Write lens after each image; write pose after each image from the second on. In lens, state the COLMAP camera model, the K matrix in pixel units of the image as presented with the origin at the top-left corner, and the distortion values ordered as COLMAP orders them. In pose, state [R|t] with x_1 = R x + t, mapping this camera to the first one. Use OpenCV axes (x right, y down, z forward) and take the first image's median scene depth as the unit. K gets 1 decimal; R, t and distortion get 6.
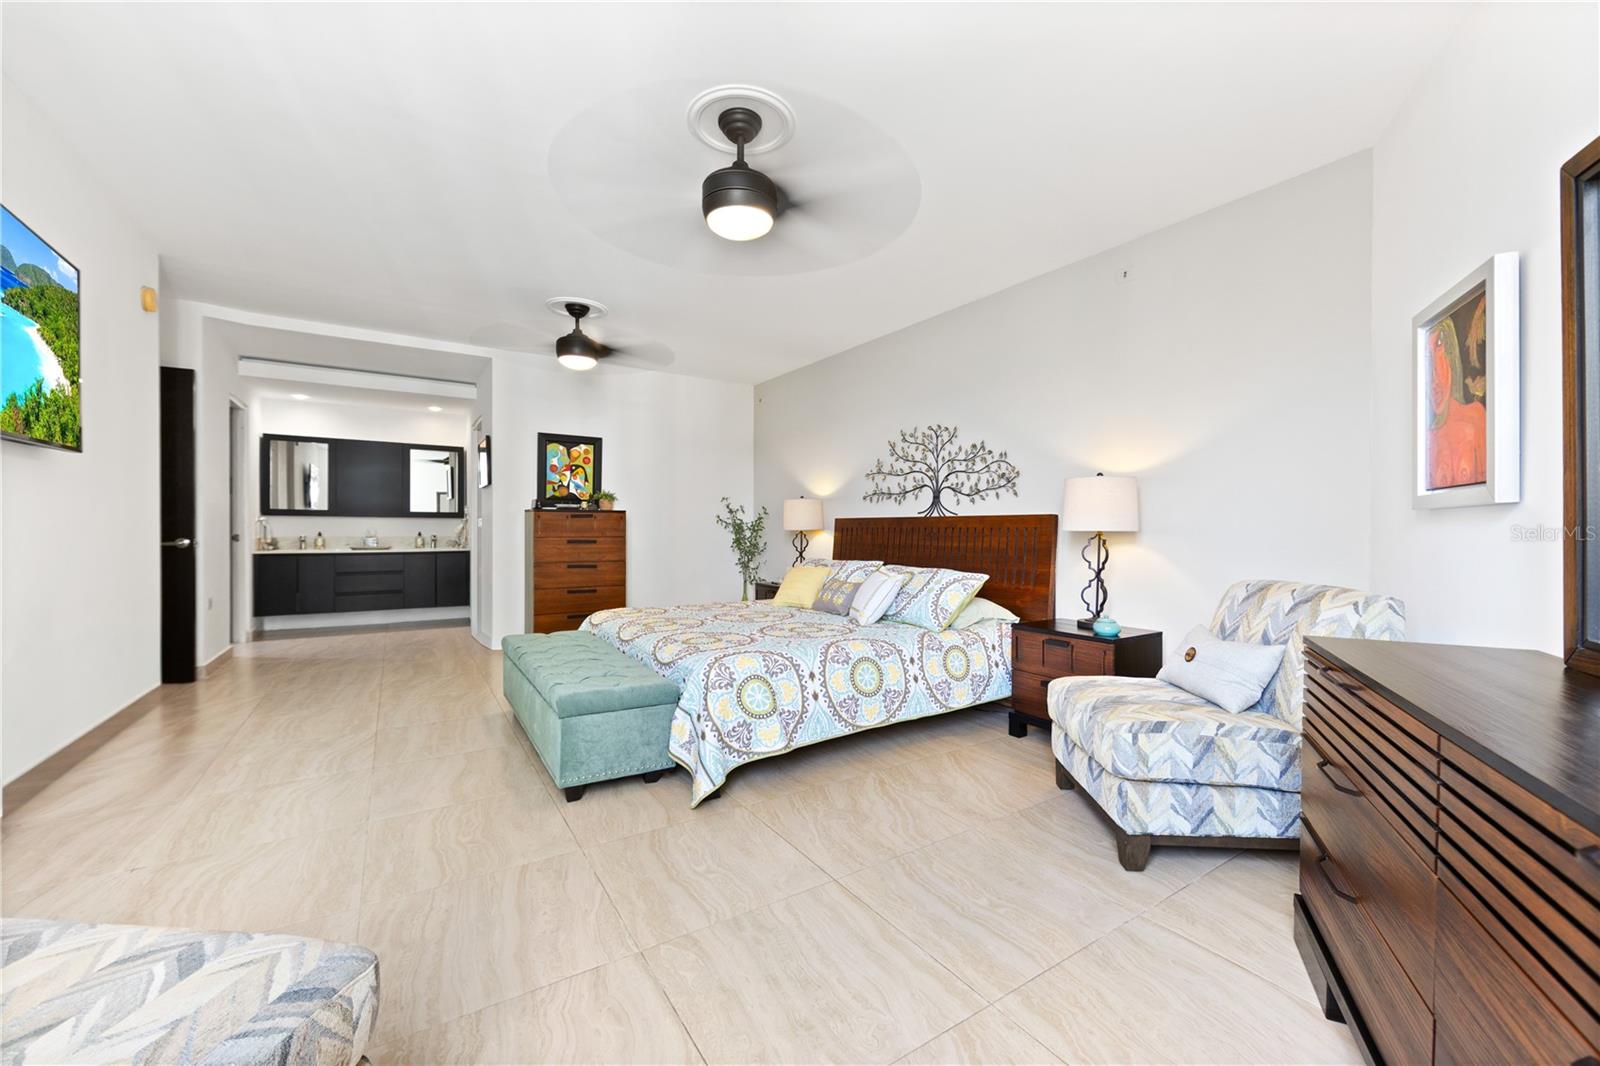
lens RADIAL K [[637.5, 0, 806.5], [0, 637.5, 531.4], [0, 0, 1]] dist [-0.000204, -0.000029]
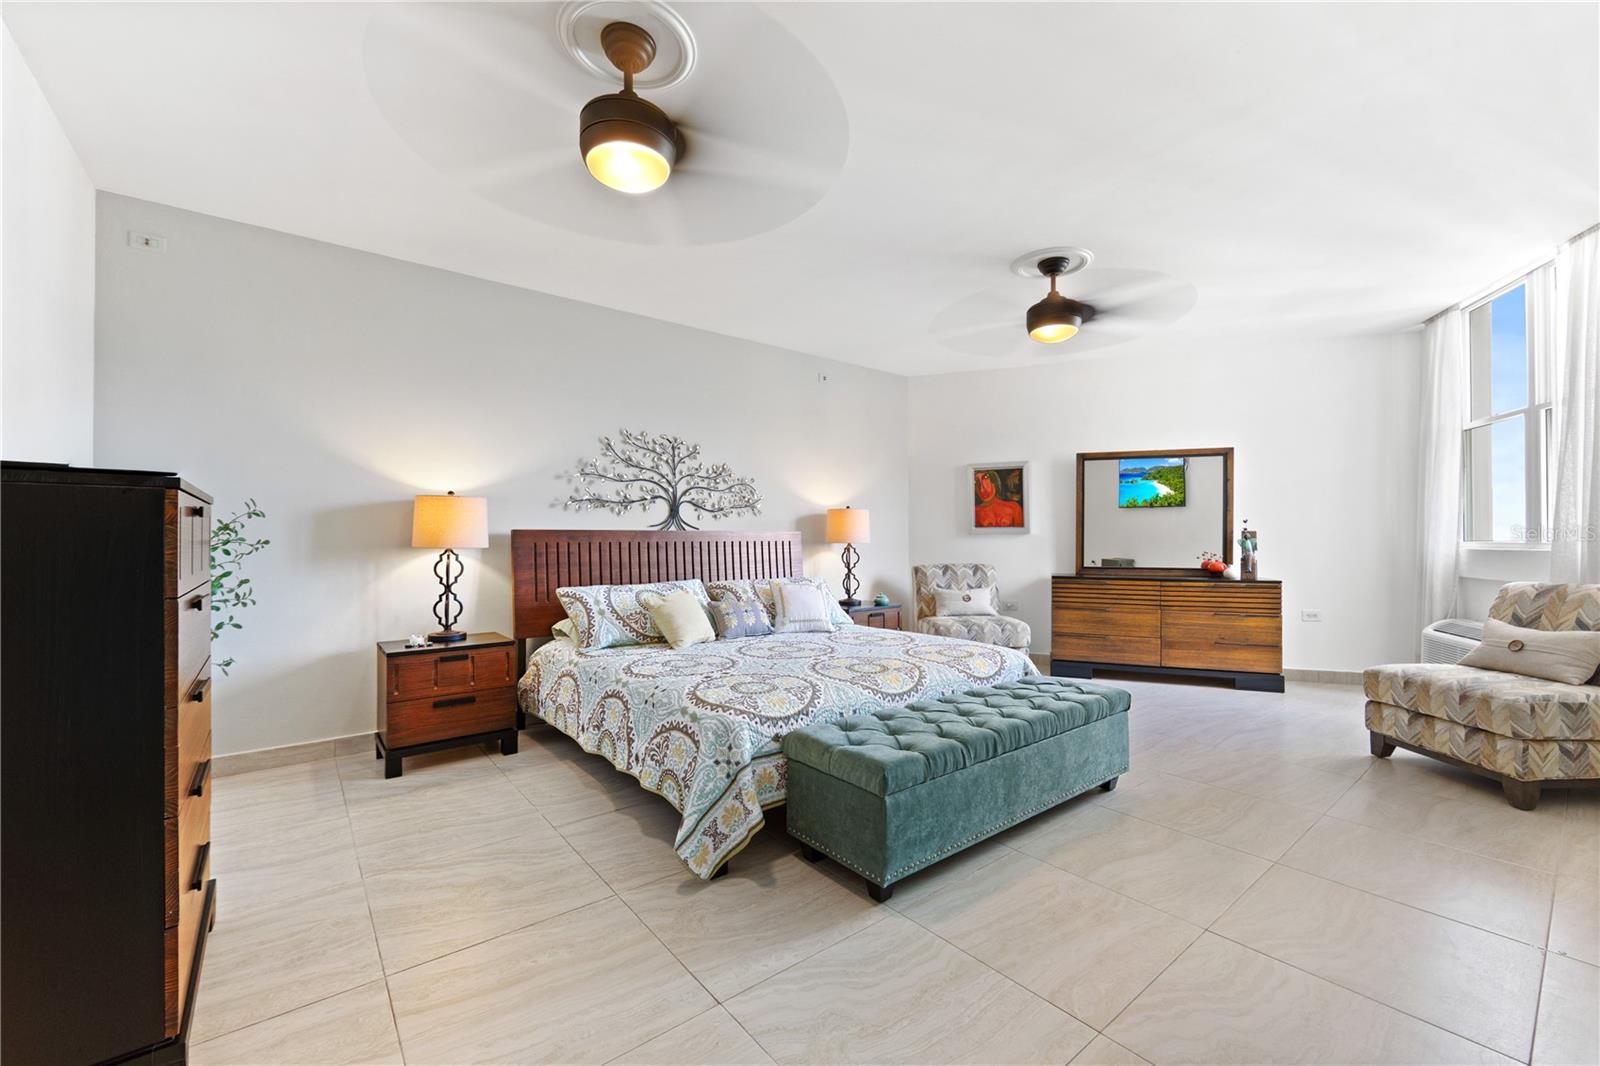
lens RADIAL K [[637.5, 0, 806.5], [0, 637.5, 531.4], [0, 0, 1]] dist [-0.000204, -0.000029]
pose [[-0.106464, -0.001841, 0.994315, -0.790487], [-0.002014, 0.999997, 0.001636, -0.024086], [-0.994315, -0.001828, -0.106467, 0.908076]]
